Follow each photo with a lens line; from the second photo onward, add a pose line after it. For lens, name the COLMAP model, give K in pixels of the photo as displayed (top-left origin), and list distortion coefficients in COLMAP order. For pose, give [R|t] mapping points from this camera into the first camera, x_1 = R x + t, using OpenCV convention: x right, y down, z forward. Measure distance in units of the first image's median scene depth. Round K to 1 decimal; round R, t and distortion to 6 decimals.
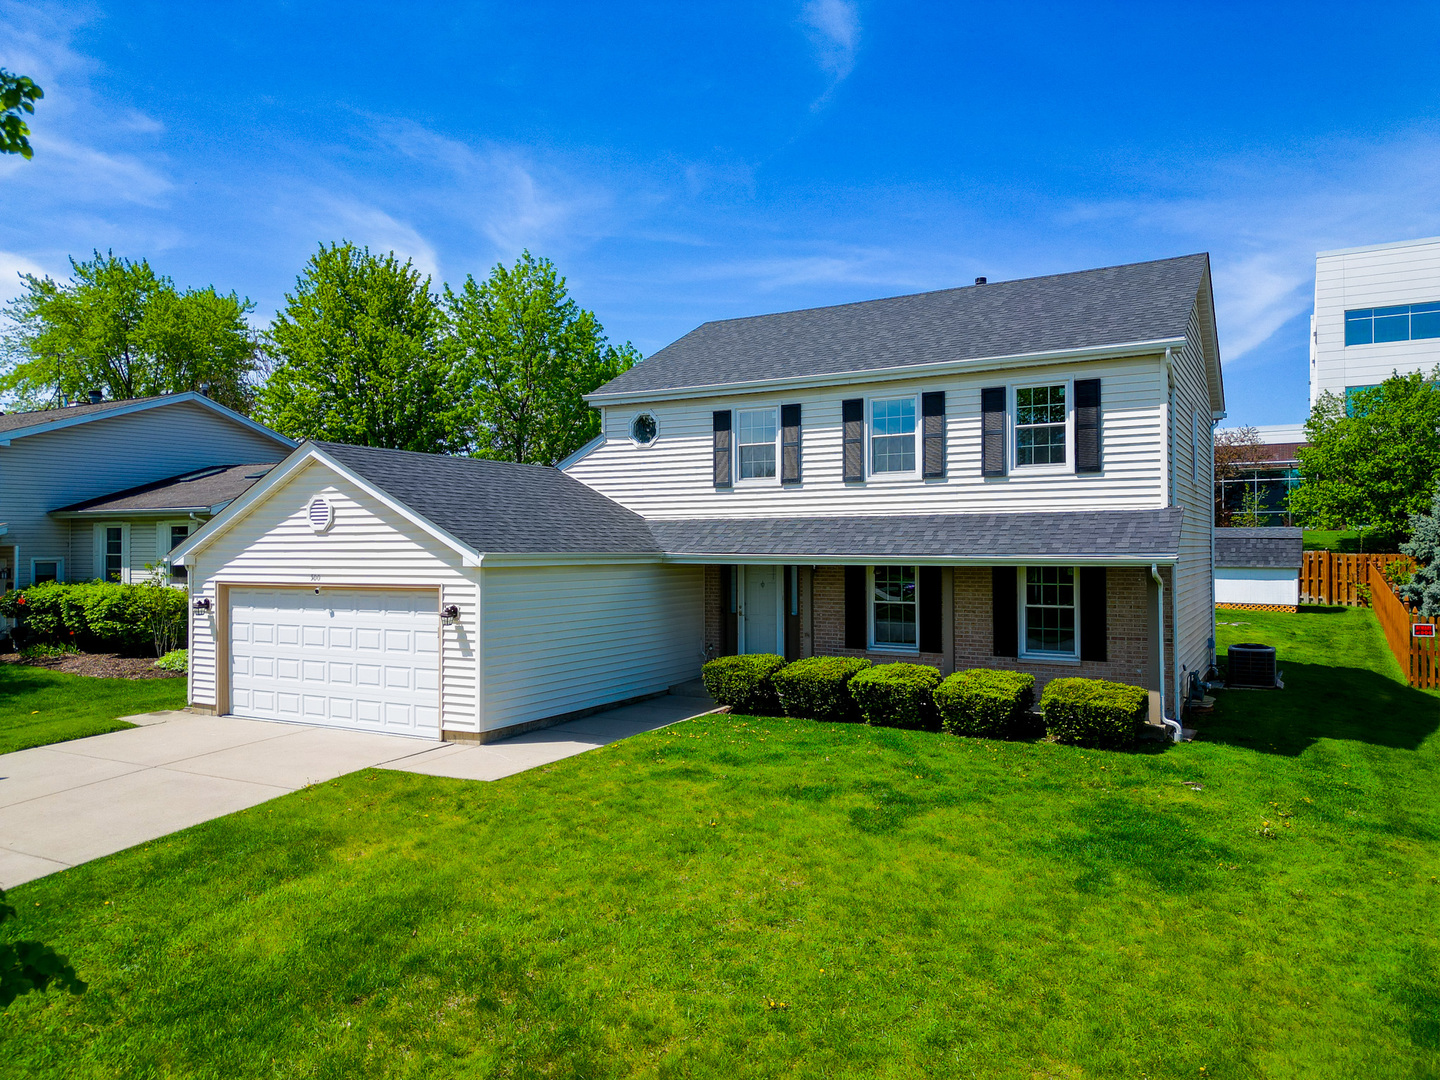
lens RADIAL K [[1019.5, 0, 717.3], [0, 1019.5, 545.2], [0, 0, 1]] dist [0.063120, -0.036579]
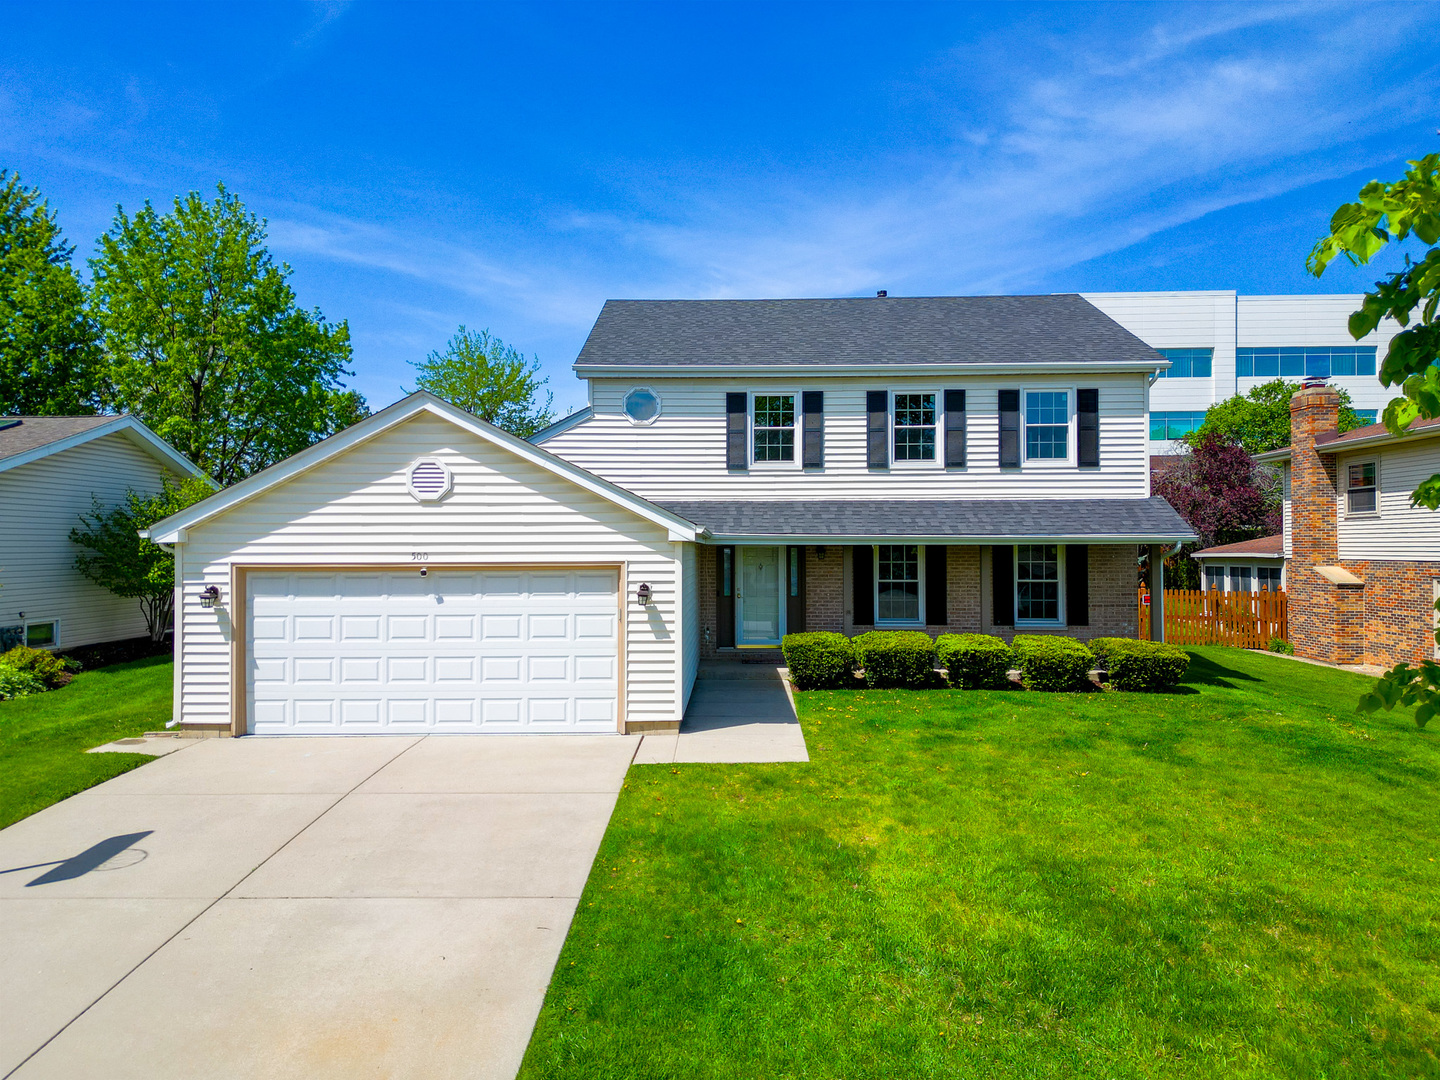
lens RADIAL K [[1019.5, 0, 708.4], [0, 1019.5, 529.7], [0, 0, 1]] dist [0.063120, -0.036579]
pose [[0.877683, 0.010725, 0.479121, -0.565032], [-0.002718, 0.999845, -0.017401, 0.023096], [-0.479233, 0.013970, 0.877576, 0.153677]]
